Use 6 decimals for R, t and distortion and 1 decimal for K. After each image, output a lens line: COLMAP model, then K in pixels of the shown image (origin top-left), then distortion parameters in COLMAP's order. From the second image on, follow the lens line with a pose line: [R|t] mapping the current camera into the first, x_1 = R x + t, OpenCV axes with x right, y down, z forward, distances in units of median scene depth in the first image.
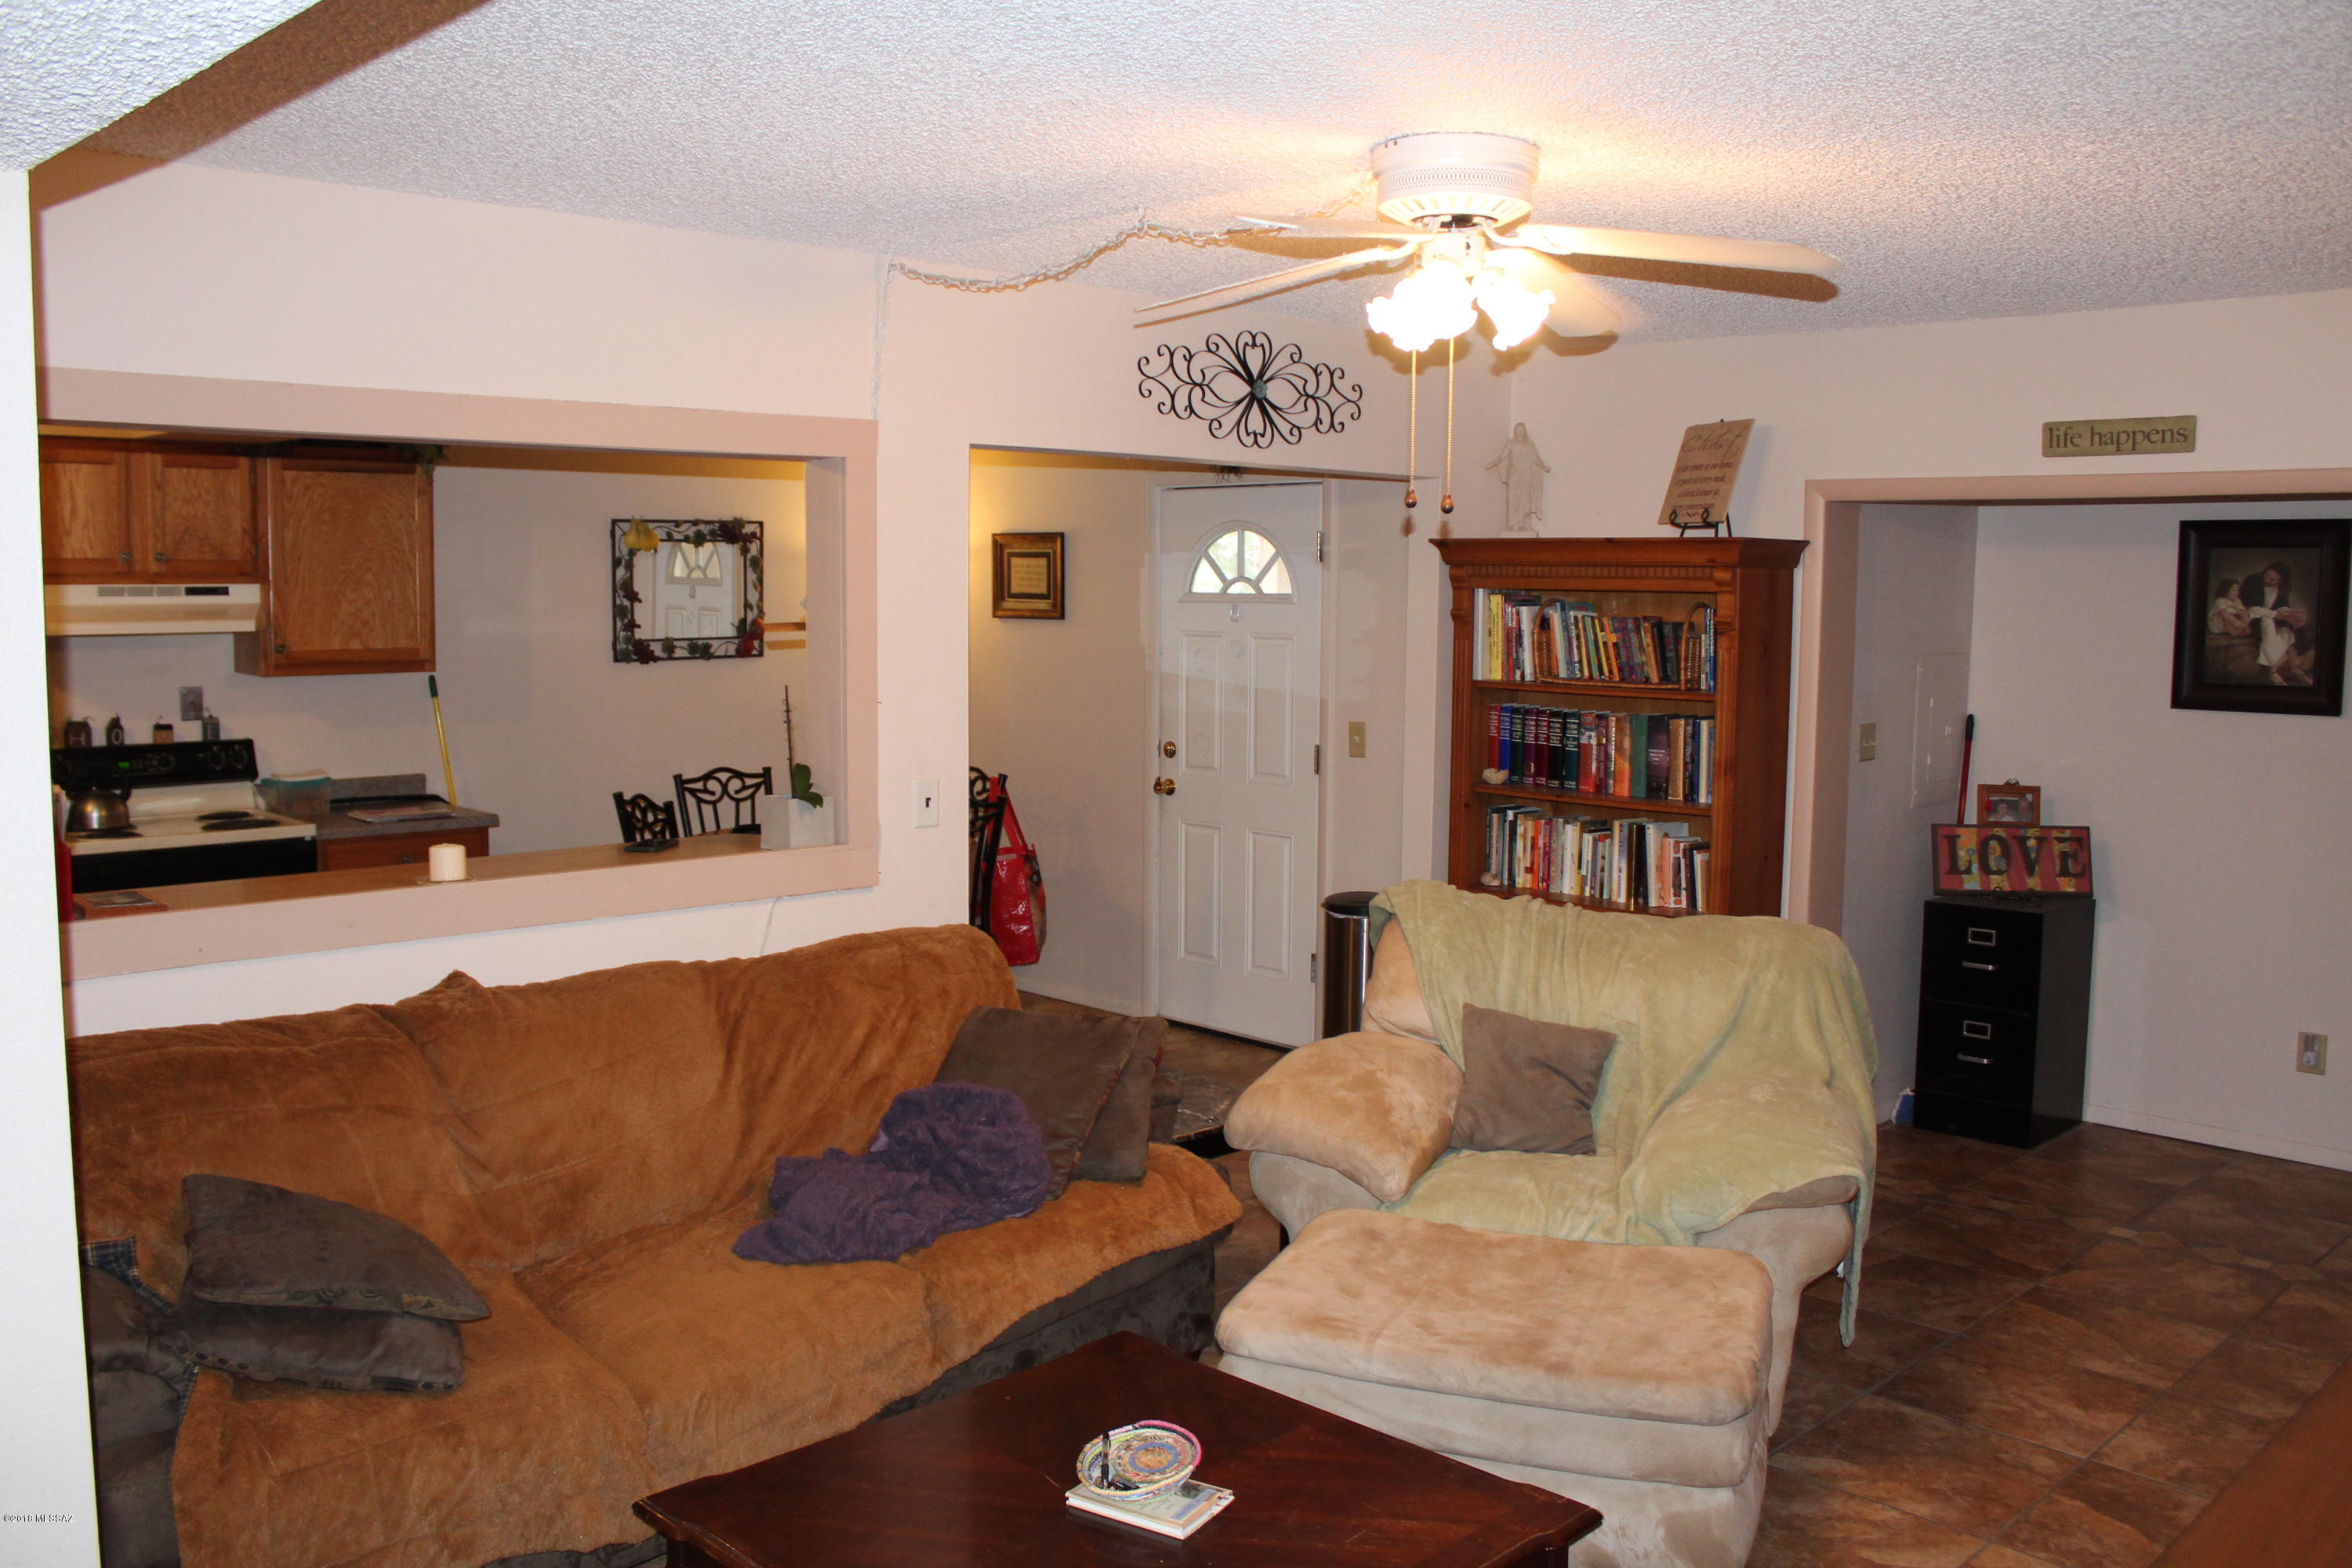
lens RADIAL K [[1930.3, 0, 1146.2], [0, 1930.3, 781.0], [0, 0, 1]] dist [-0.170048, 0.150369]
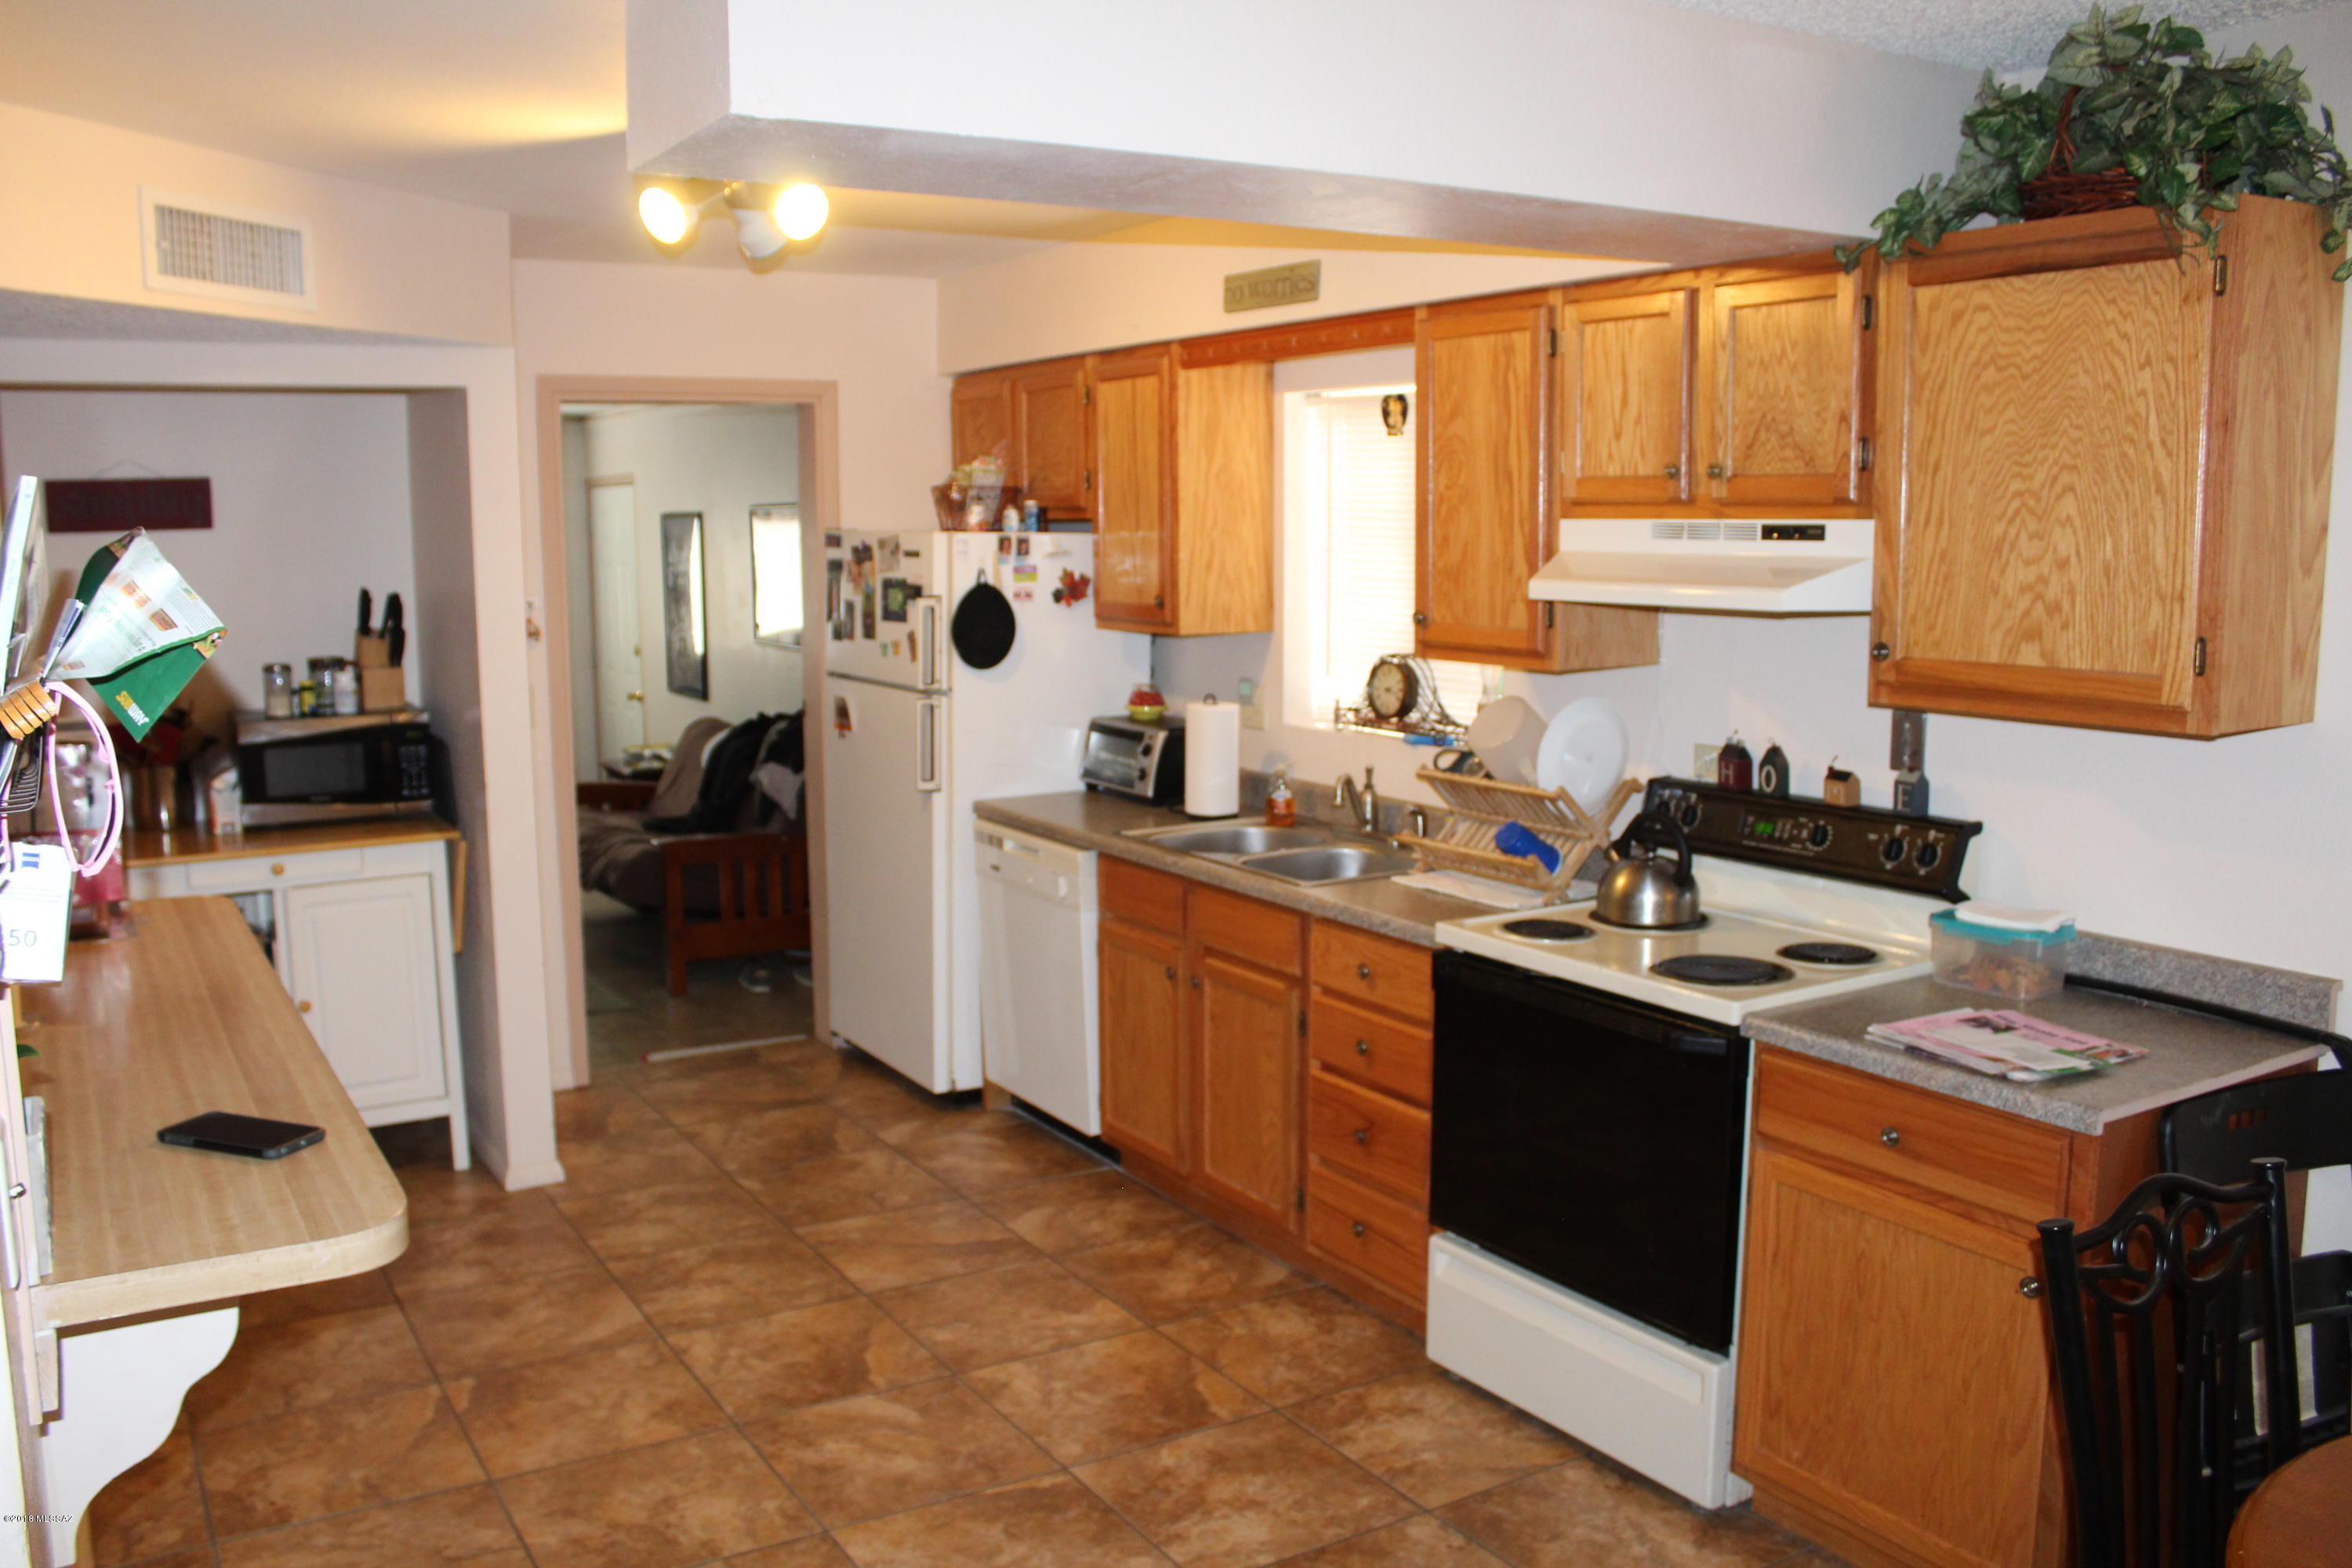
lens RADIAL K [[1930.3, 0, 1146.2], [0, 1930.3, 781.0], [0, 0, 1]] dist [-0.170048, 0.150369]
pose [[-0.217381, 0.125566, -0.967977, 0.066696], [-0.094530, 0.984321, 0.148915, -0.089589], [0.971499, 0.123874, -0.202103, 0.885395]]
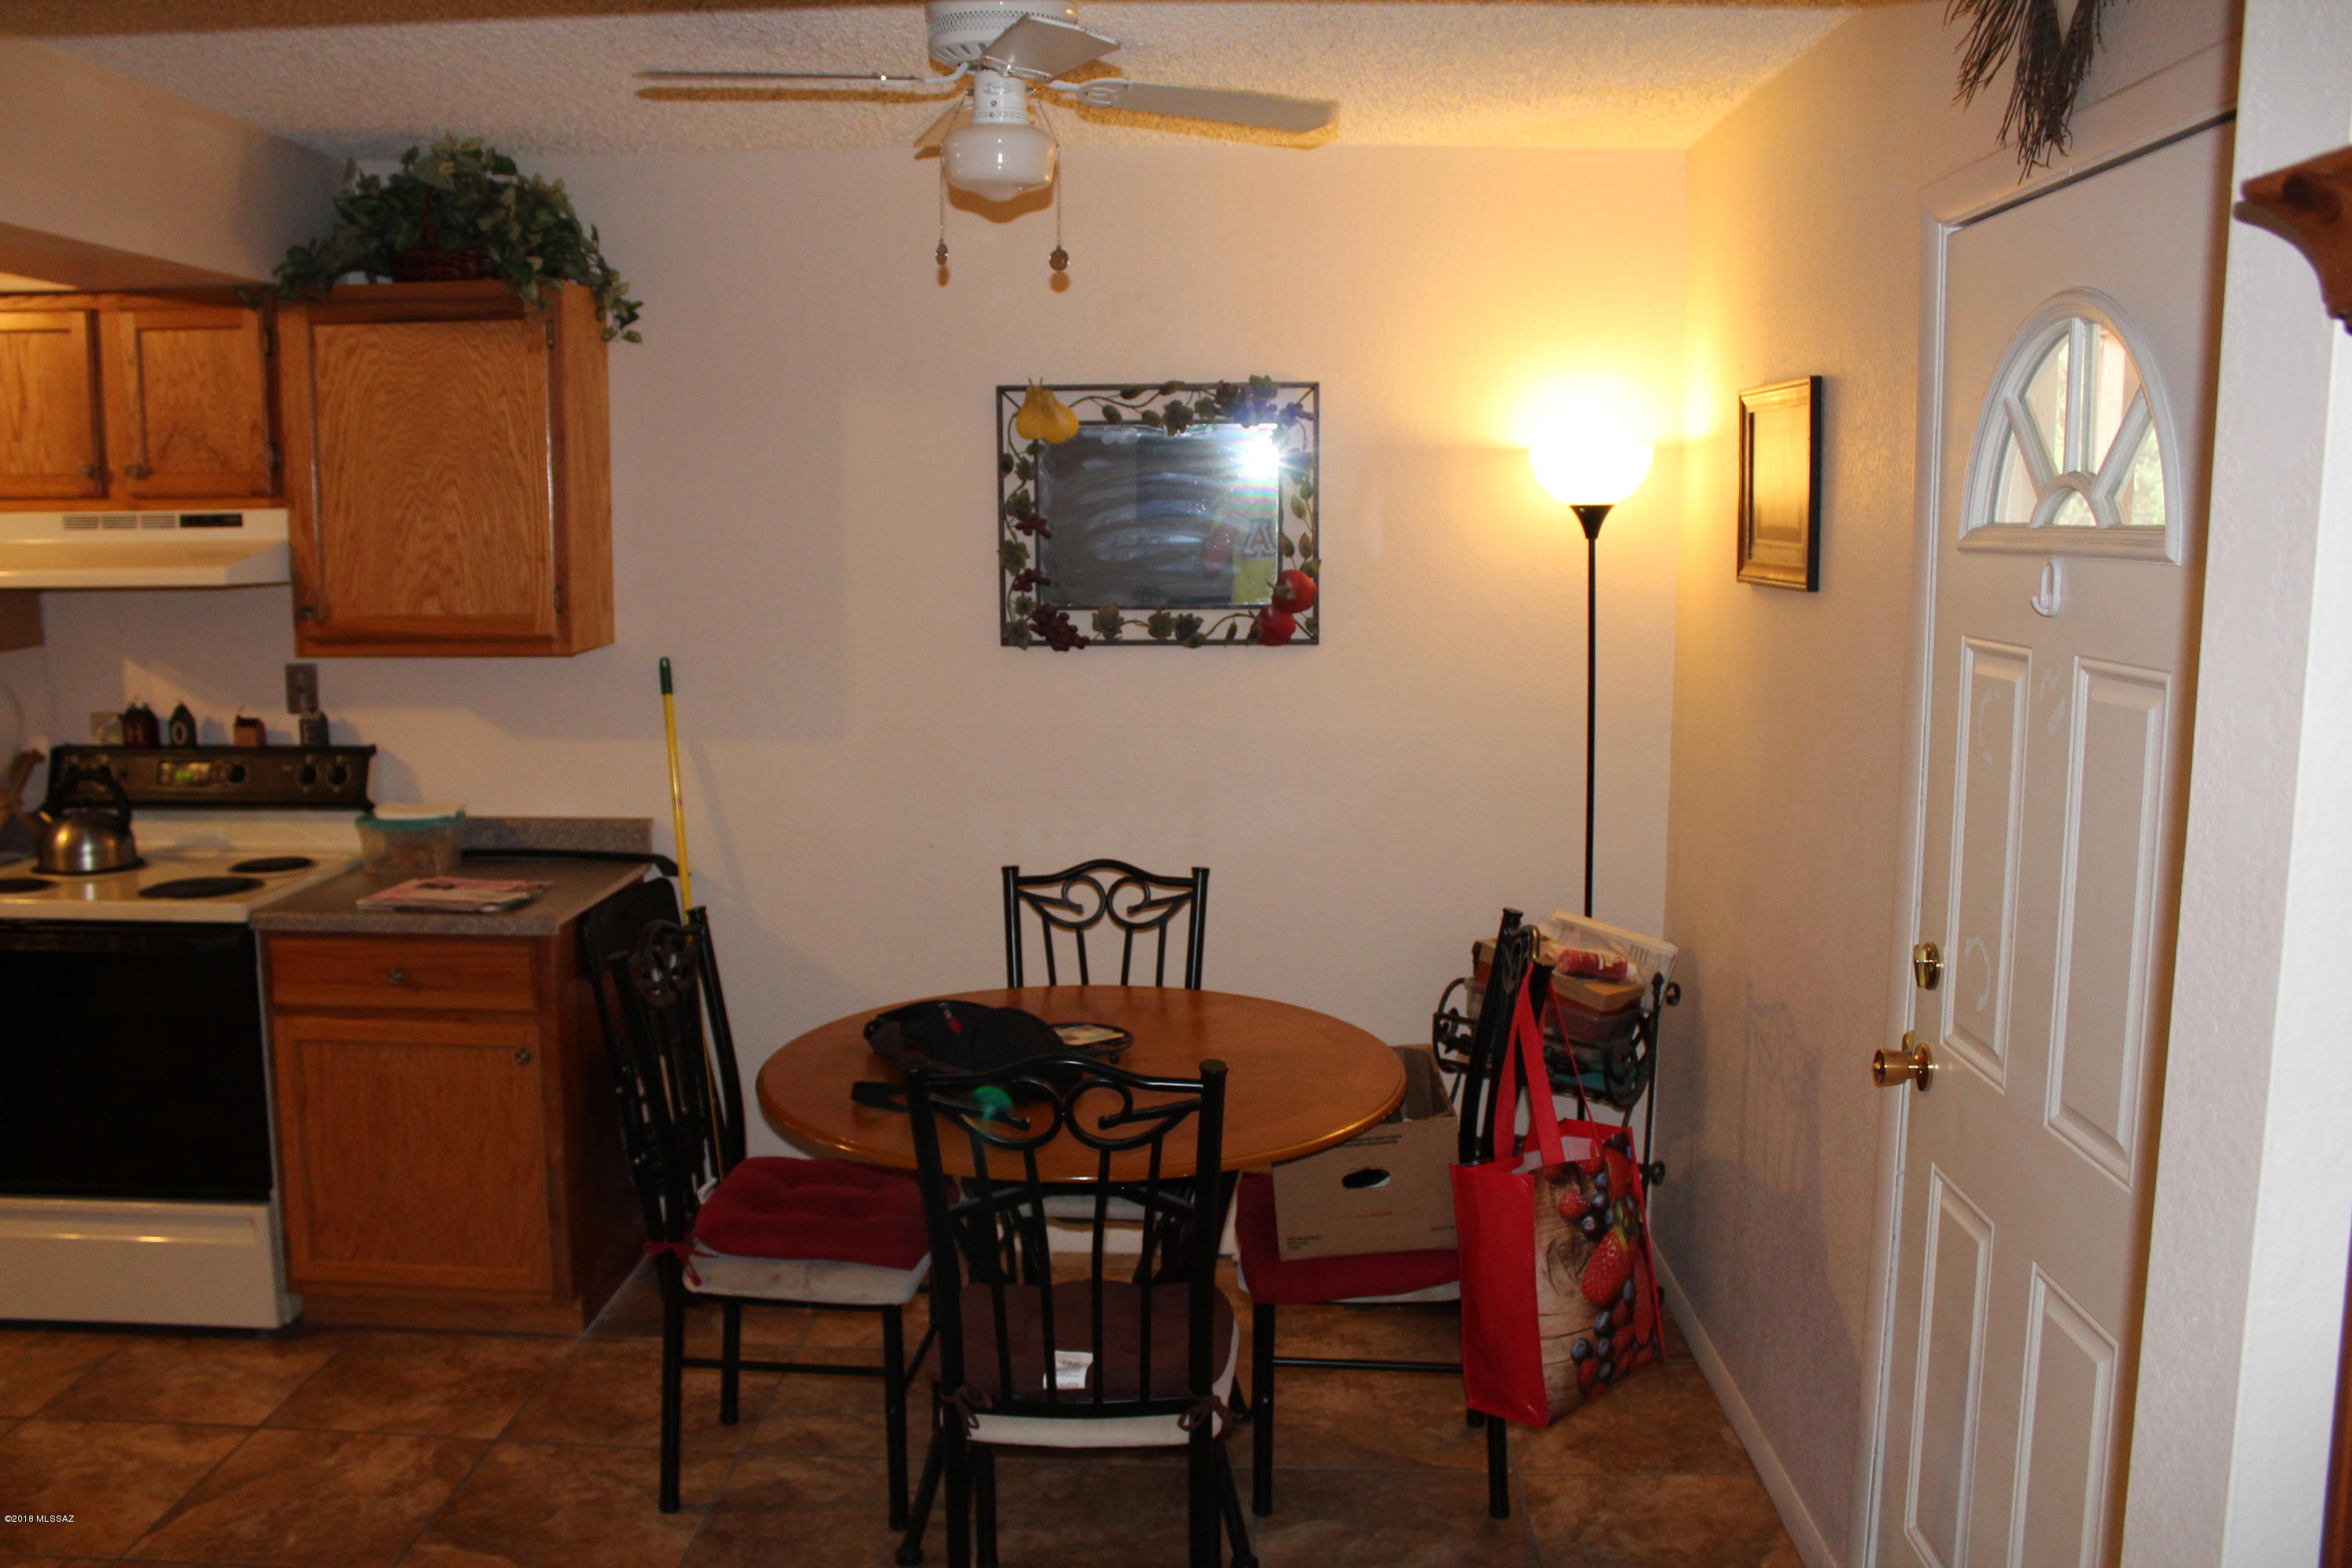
lens RADIAL K [[1930.3, 0, 1146.2], [0, 1930.3, 781.0], [0, 0, 1]] dist [-0.170048, 0.150369]
pose [[0.686752, 0.094116, -0.720773, 0.181558], [-0.069264, 0.995543, 0.064000, -0.071608], [0.723584, 0.005972, 0.690210, 0.744945]]
